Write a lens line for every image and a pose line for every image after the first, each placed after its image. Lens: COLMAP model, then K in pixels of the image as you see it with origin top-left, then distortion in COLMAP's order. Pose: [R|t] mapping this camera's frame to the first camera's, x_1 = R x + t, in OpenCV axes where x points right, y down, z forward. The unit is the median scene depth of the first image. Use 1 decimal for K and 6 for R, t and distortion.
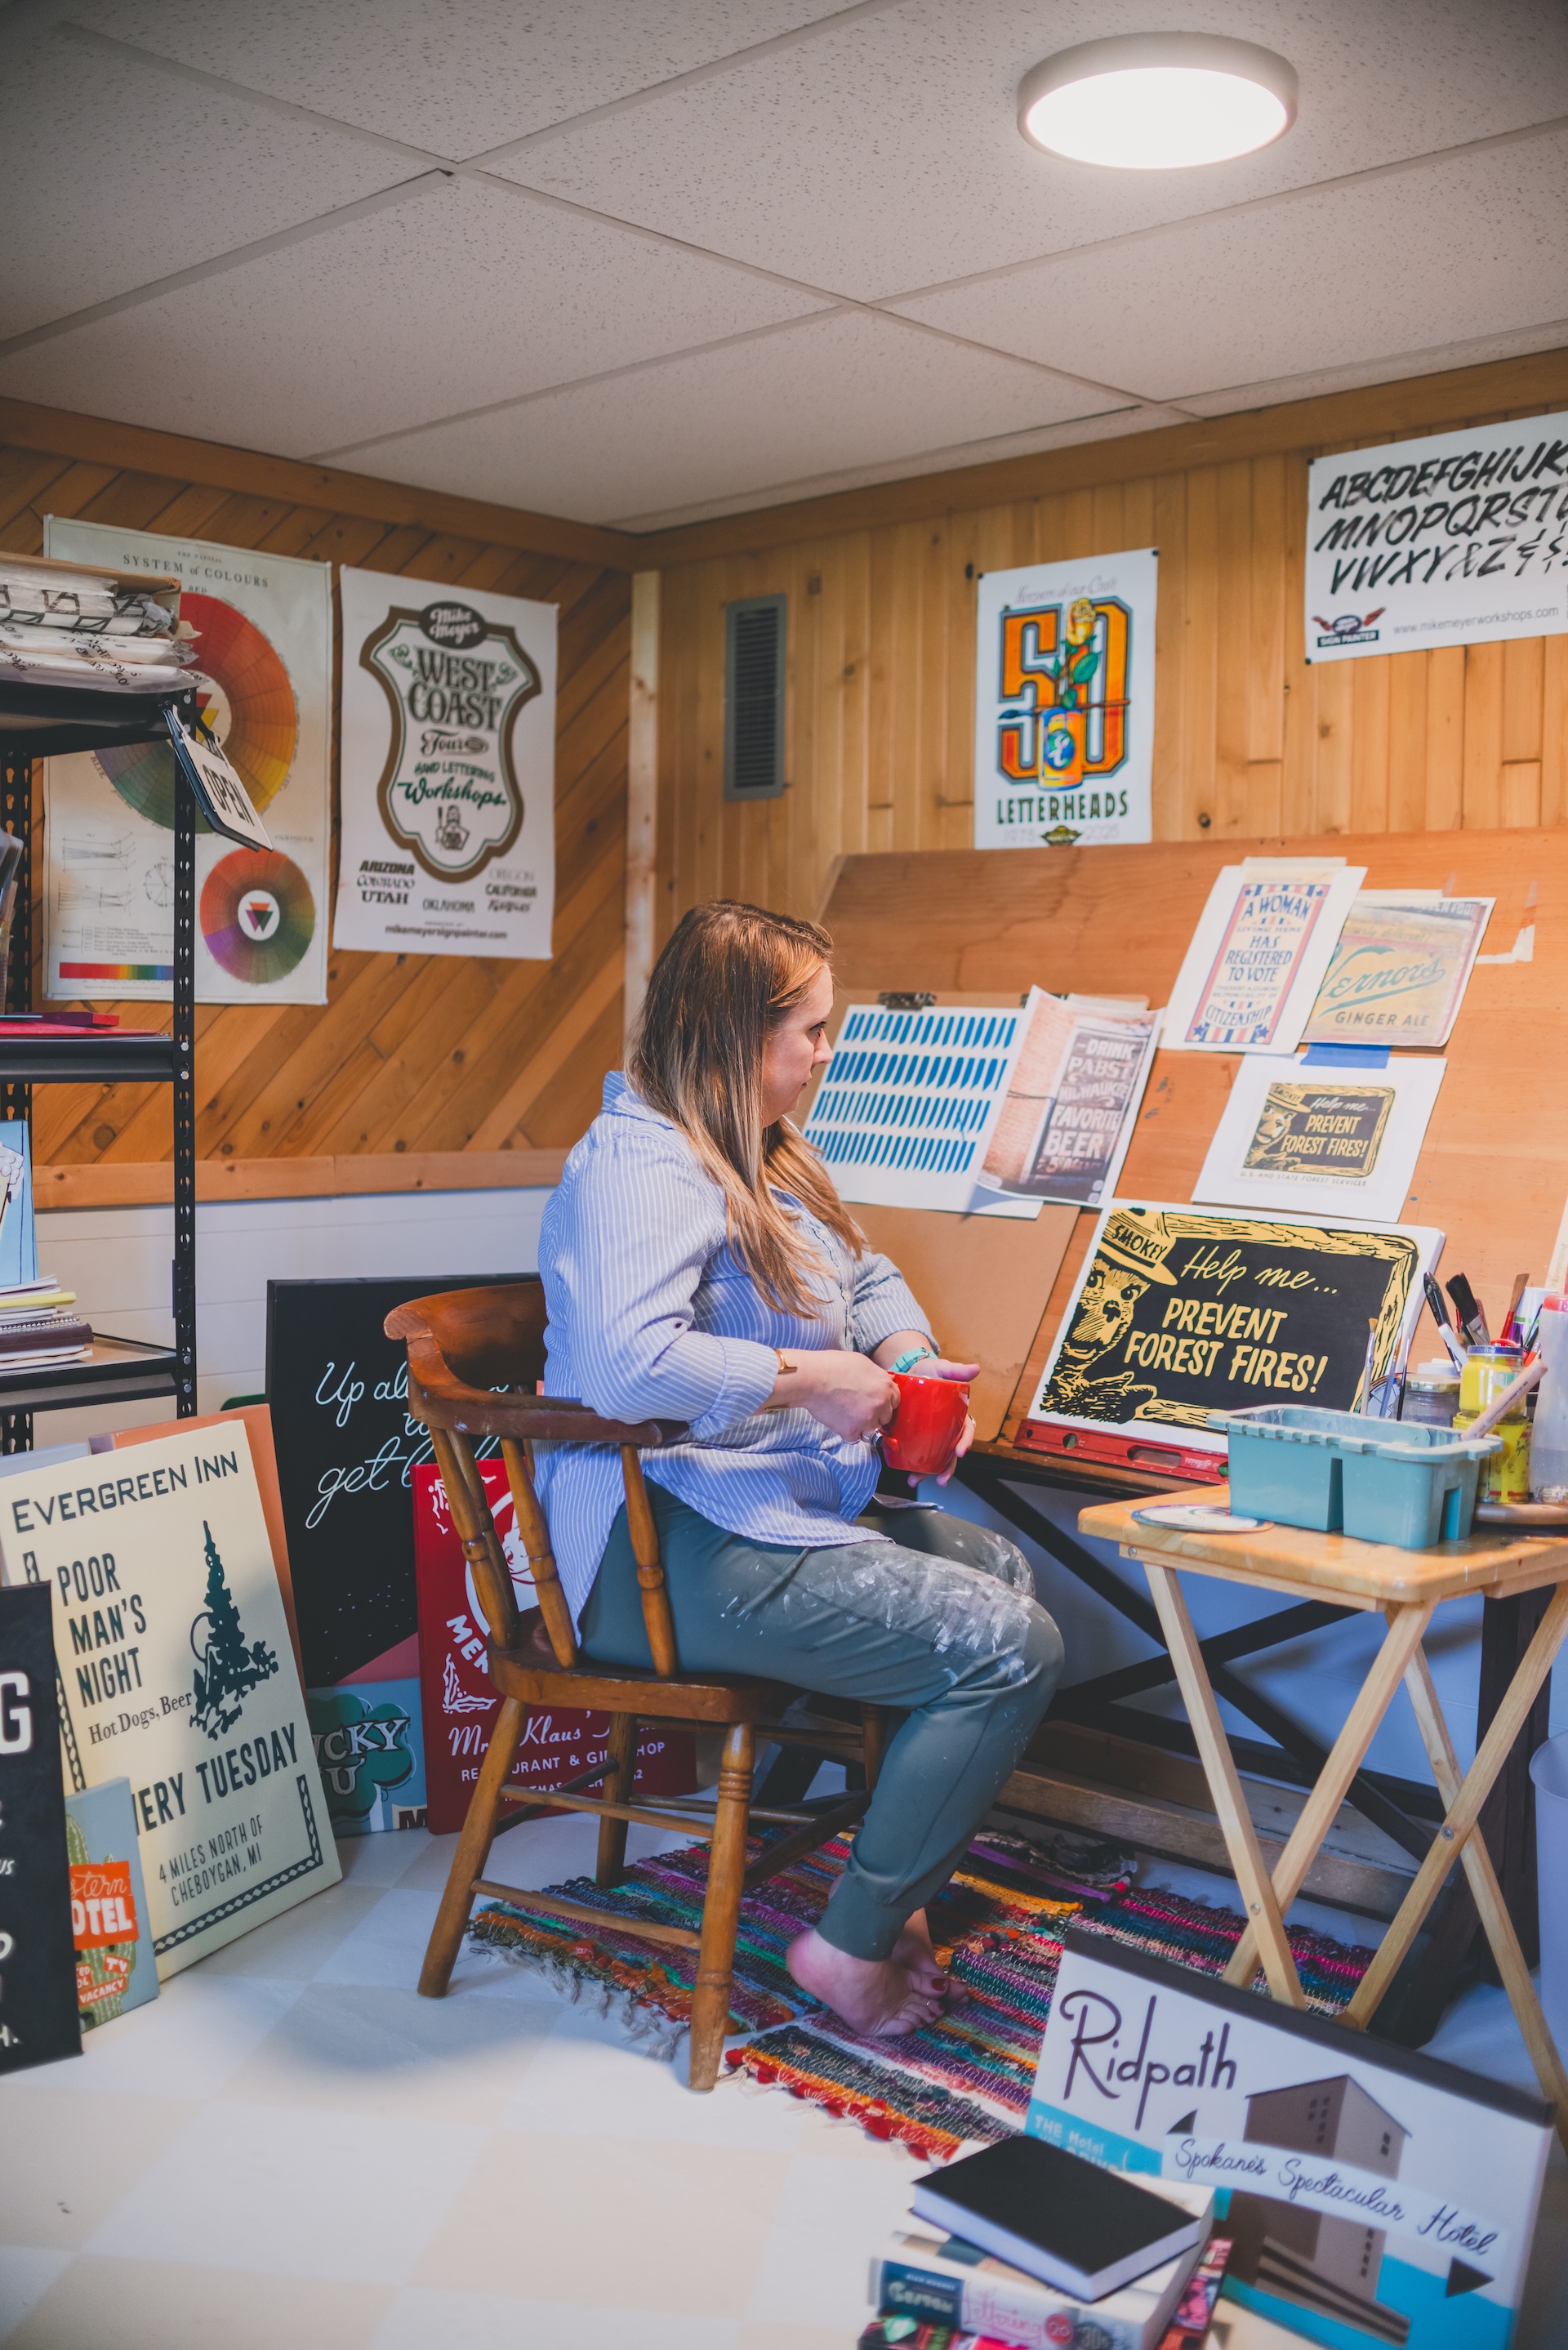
lens RADIAL K [[2258.7, 0, 727.5], [0, 2258.7, 1167.8], [0, 0, 1]] dist [-0.068019, 0.092330]
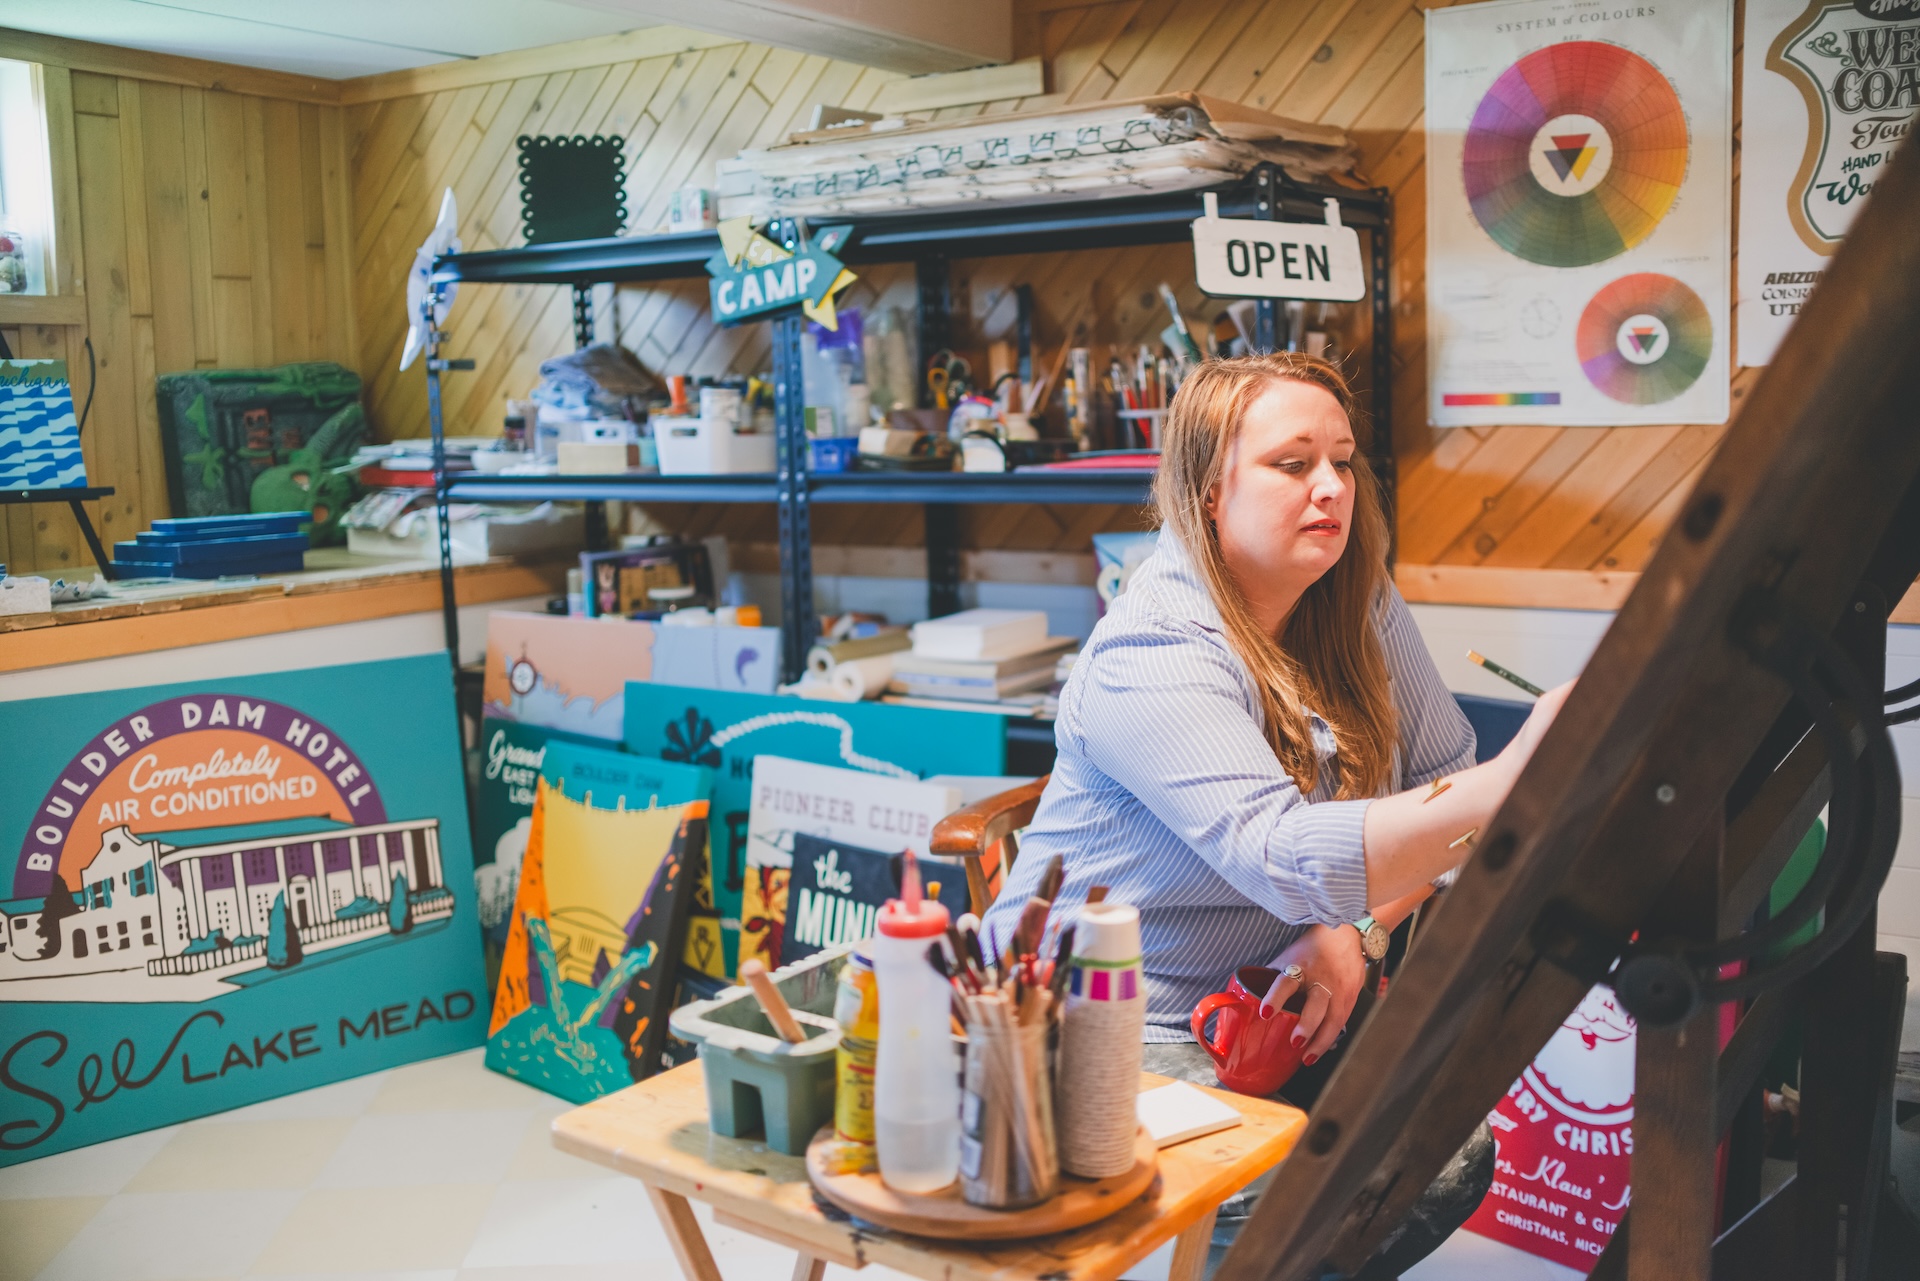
lens RADIAL K [[1855.1, 0, 960.0], [0, 1855.1, 640.5], [0, 0, 1]] dist [-0.082192, 0.069366]
pose [[0.218733, 0.112532, -0.969274, 0.533876], [-0.032510, 0.993617, 0.108022, -0.053539], [0.975243, 0.007883, 0.220995, 0.490815]]
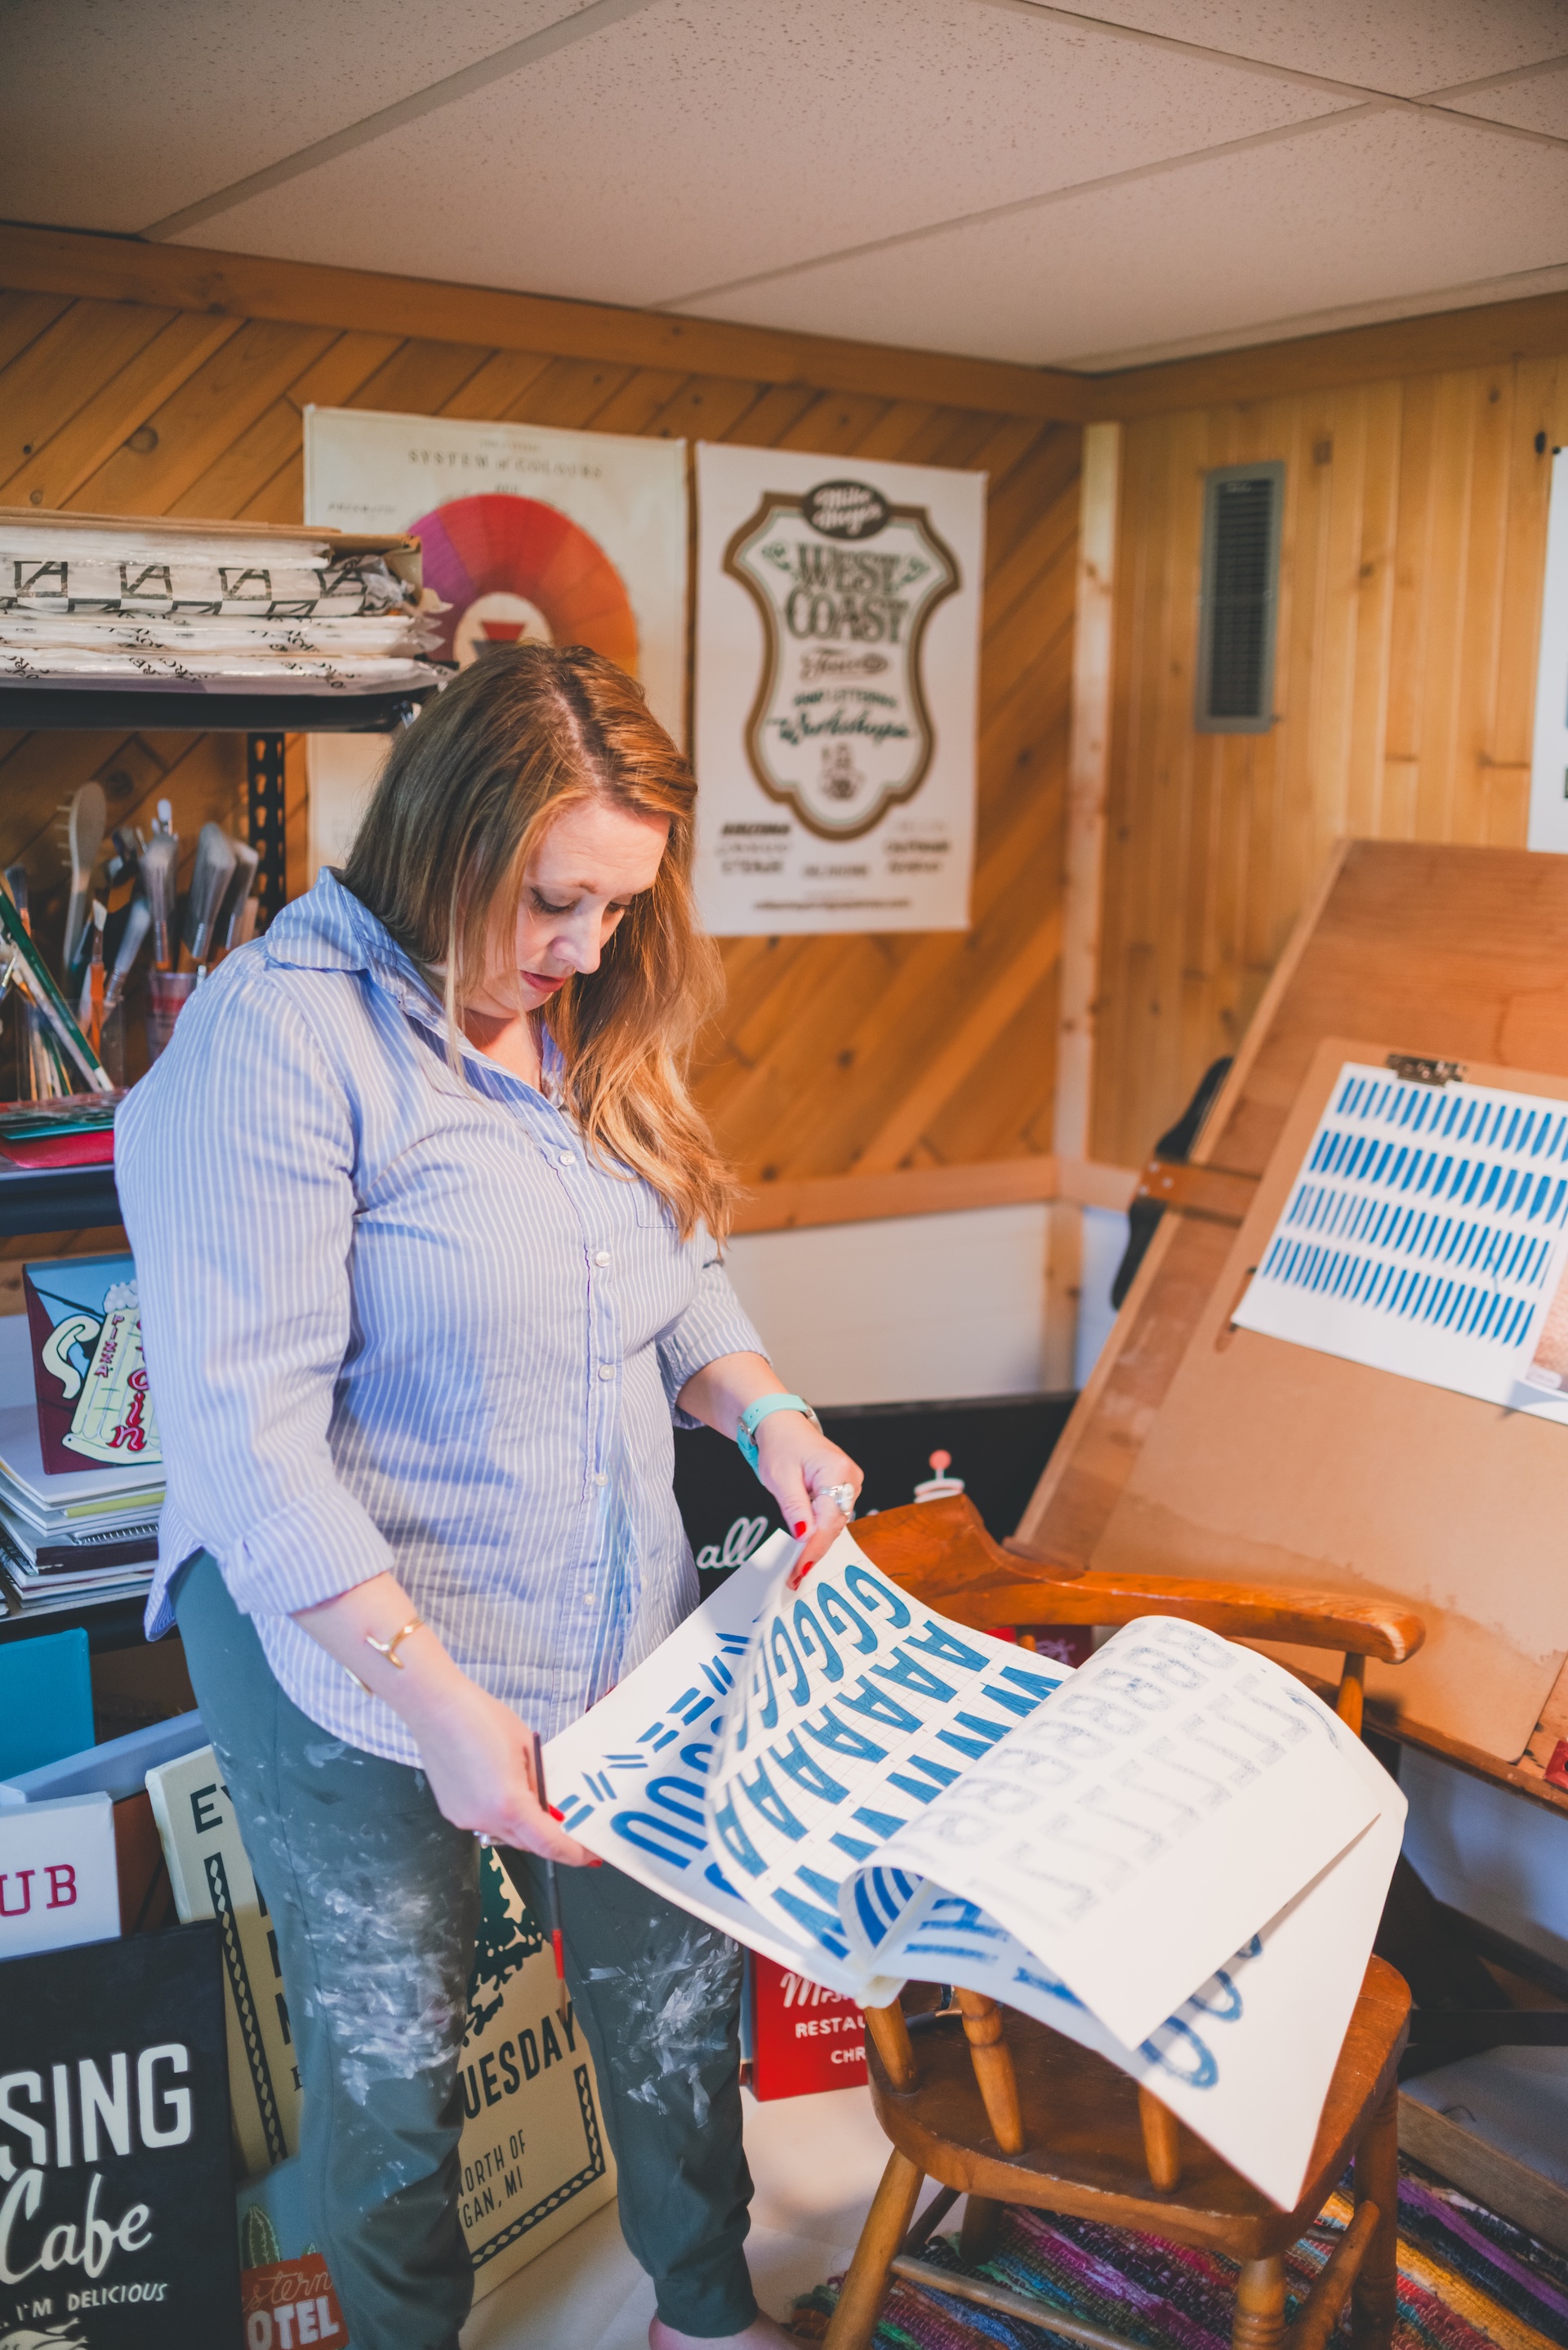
lens RADIAL K [[2270.3, 0, 784.0], [0, 2270.3, 1175.0], [0, 0, 1]] dist [-0.082192, 0.069366]
pose [[0.981639, 0.039157, -0.186686, 0.011690], [-0.016975, 0.992753, 0.118967, -0.108272], [0.189992, -0.113613, 0.975190, 0.215220]]
